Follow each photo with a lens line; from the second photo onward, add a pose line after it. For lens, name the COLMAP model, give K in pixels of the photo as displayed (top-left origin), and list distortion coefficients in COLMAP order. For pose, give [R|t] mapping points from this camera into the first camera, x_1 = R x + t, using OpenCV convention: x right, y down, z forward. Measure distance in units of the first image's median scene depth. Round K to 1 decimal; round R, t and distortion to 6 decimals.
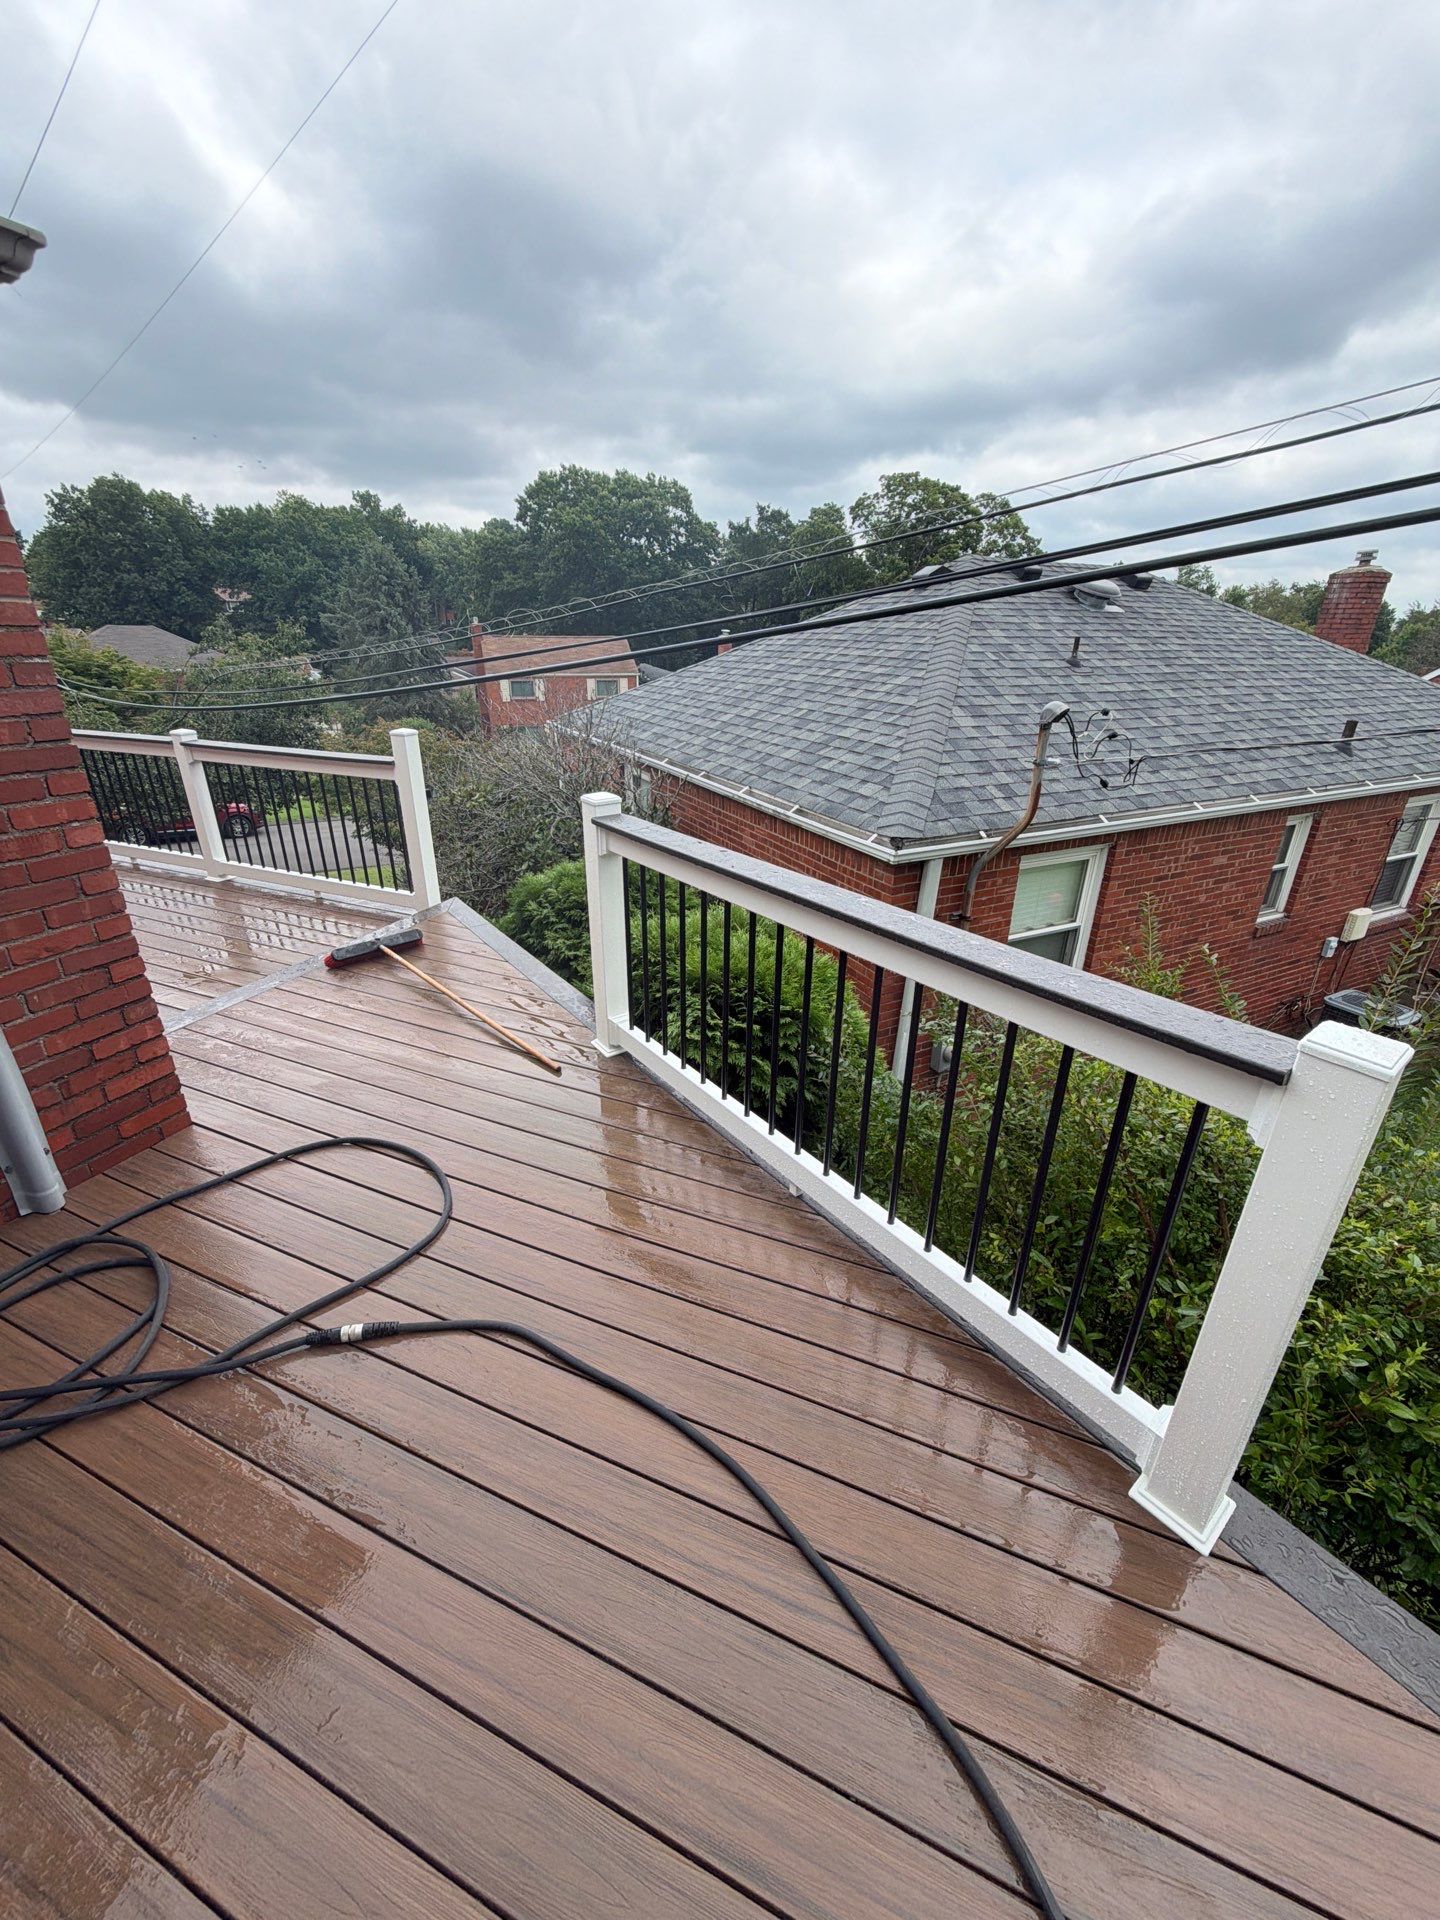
lens RADIAL K [[763.1, 0, 721.5], [0, 763.1, 955.3], [0, 0, 1]] dist [0.000607, -0.000352]
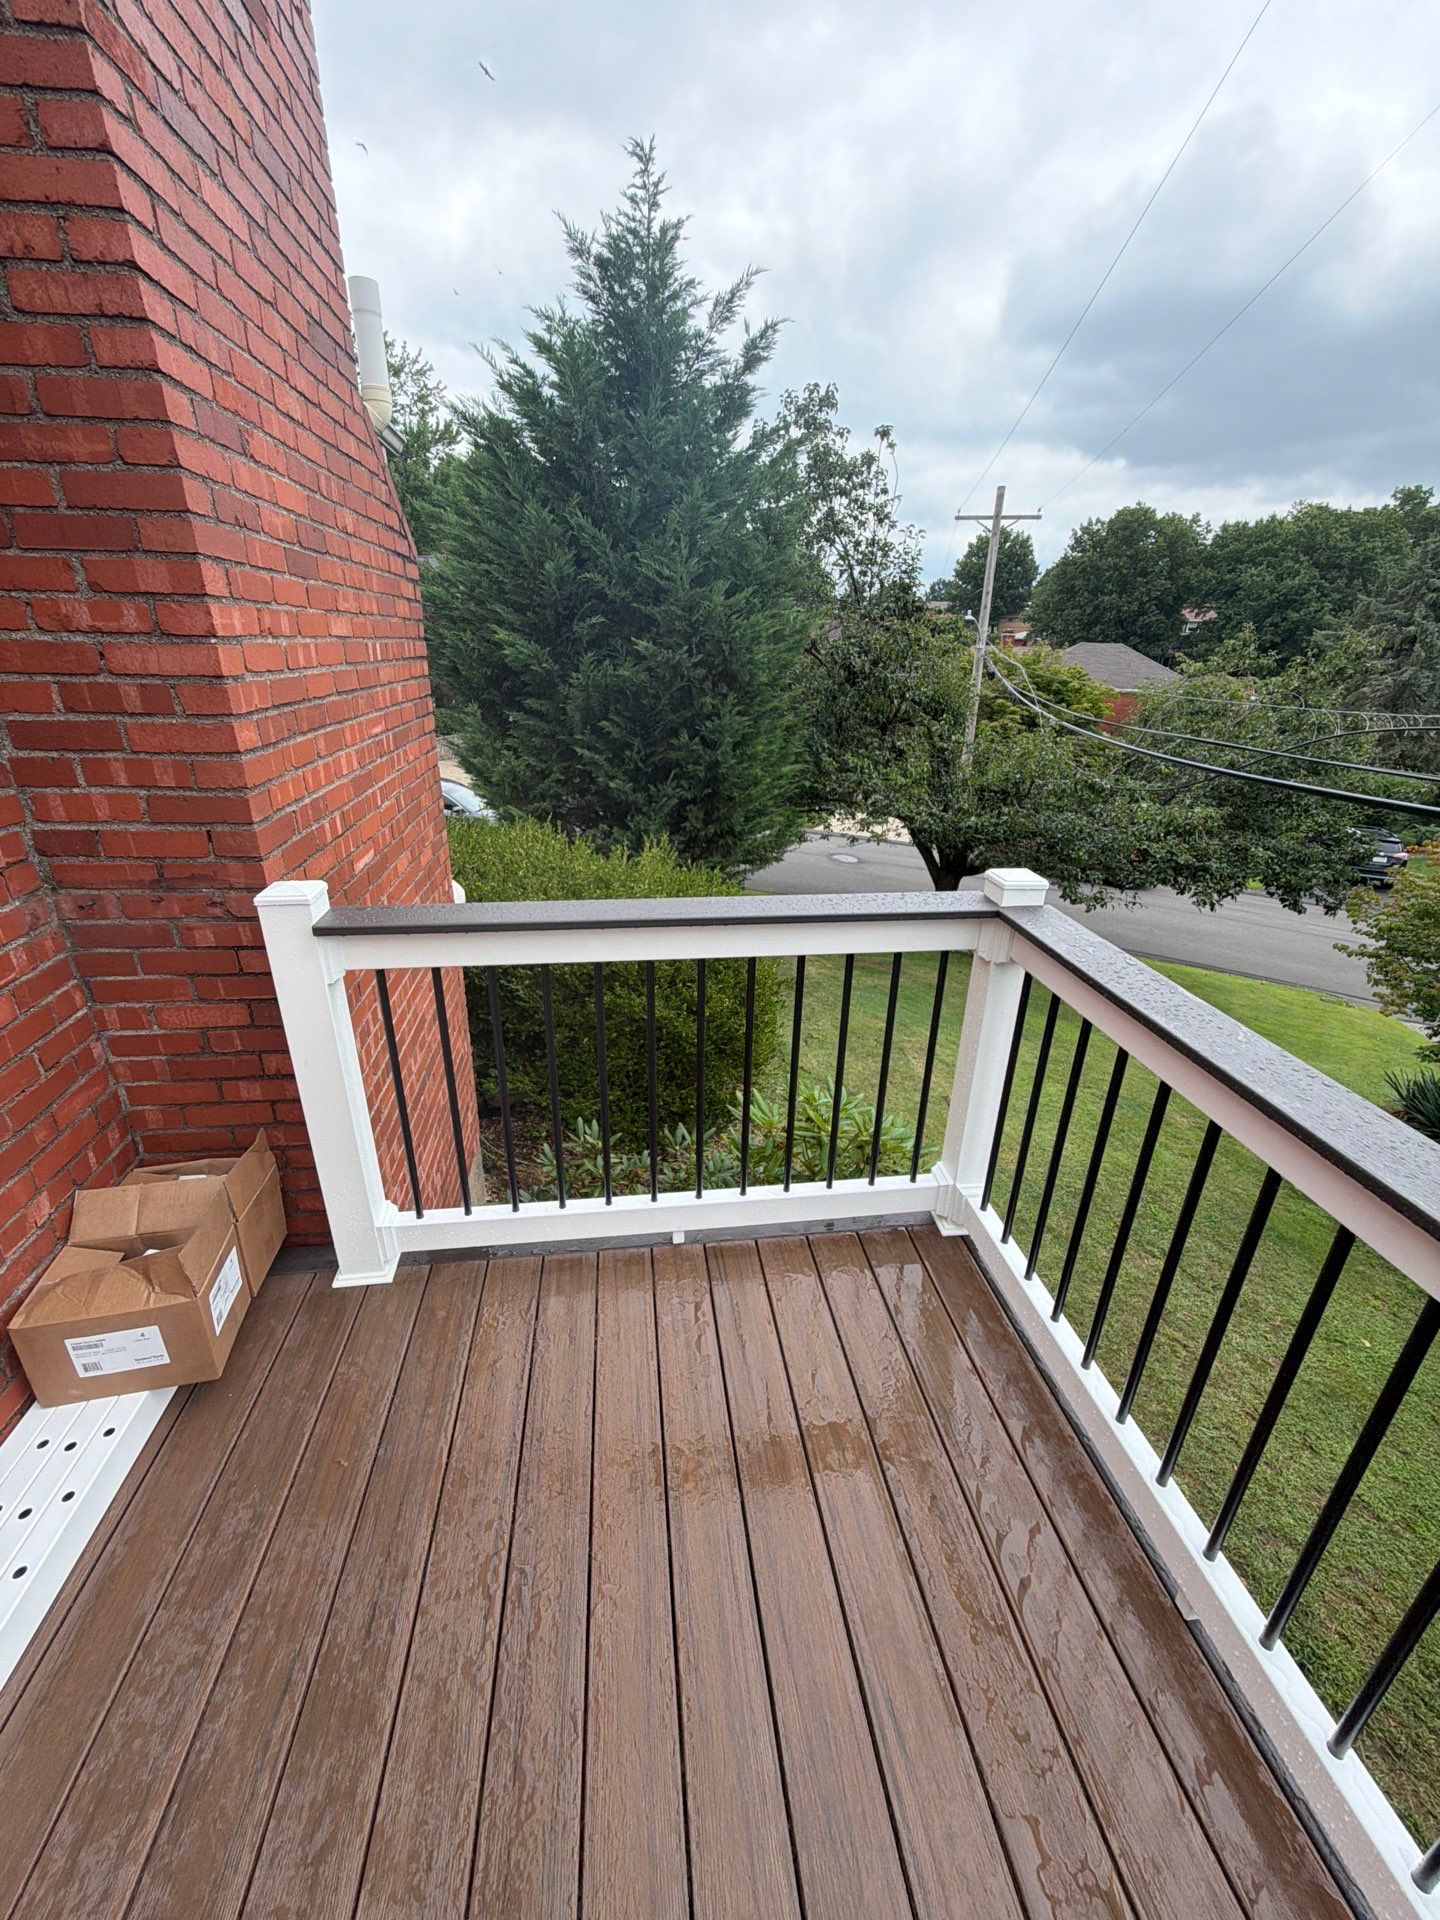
lens RADIAL K [[760.5, 0, 720.3], [0, 760.5, 961.0], [0, 0, 1]] dist [-0.000882, -0.000766]
pose [[0.511910, 0.335523, -0.790805, -0.093659], [-0.348155, 0.922609, 0.166074, -0.037018], [0.785325, 0.190308, 0.589107, 0.093694]]
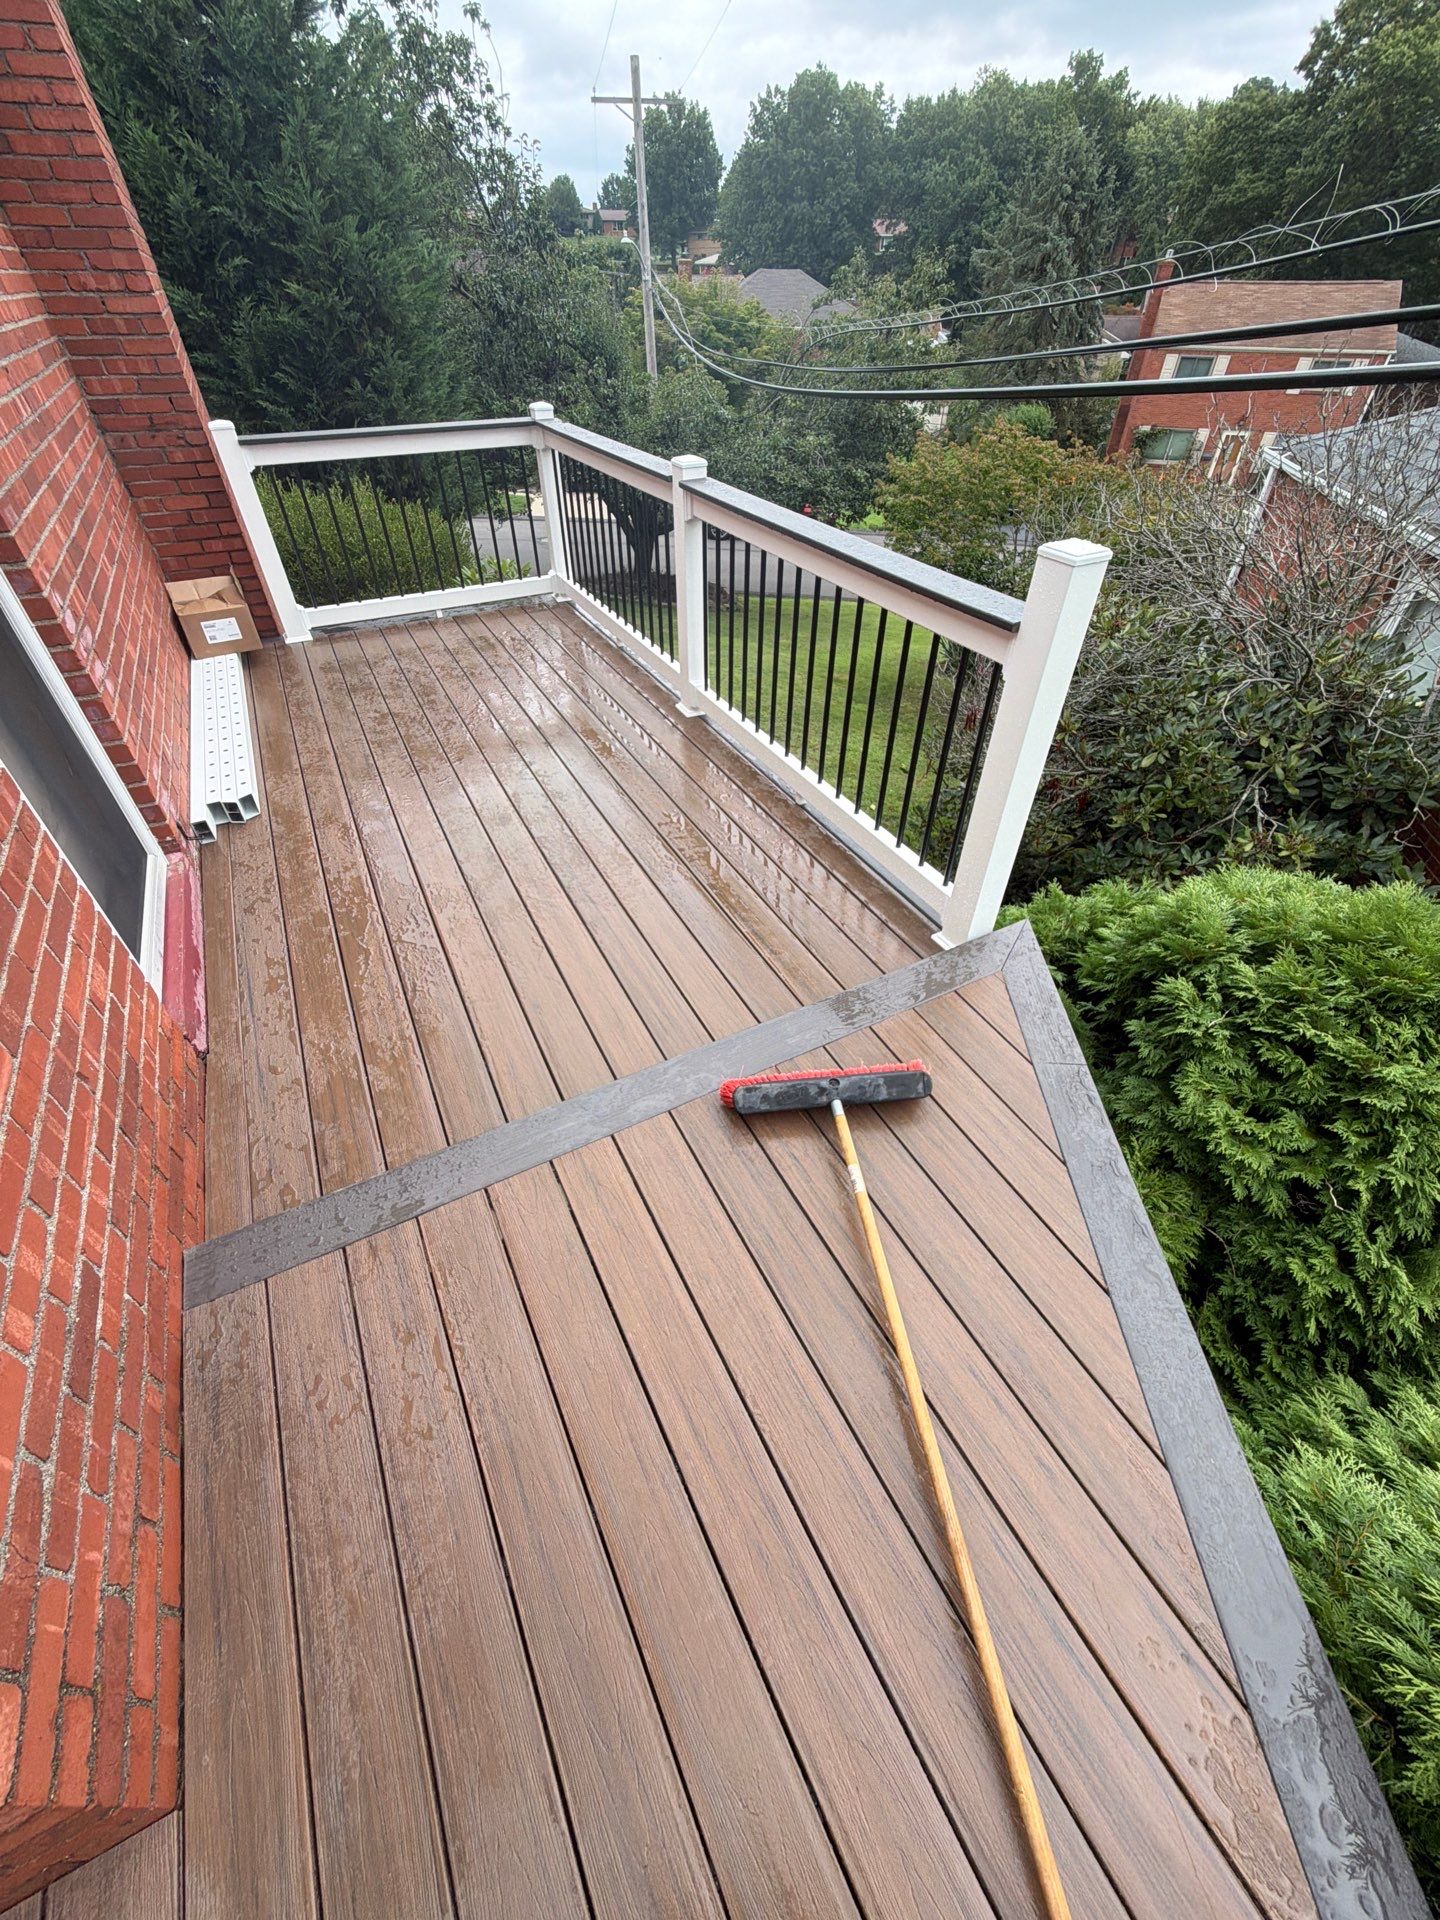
lens RADIAL K [[764.3, 0, 720.1], [0, 764.3, 957.1], [0, 0, 1]] dist [-0.000023, -0.000512]
pose [[0.773668, 0.416847, -0.477154, -0.027801], [-0.242069, 0.890434, 0.385397, -0.020900], [0.585525, -0.182665, 0.789806, 0.054129]]
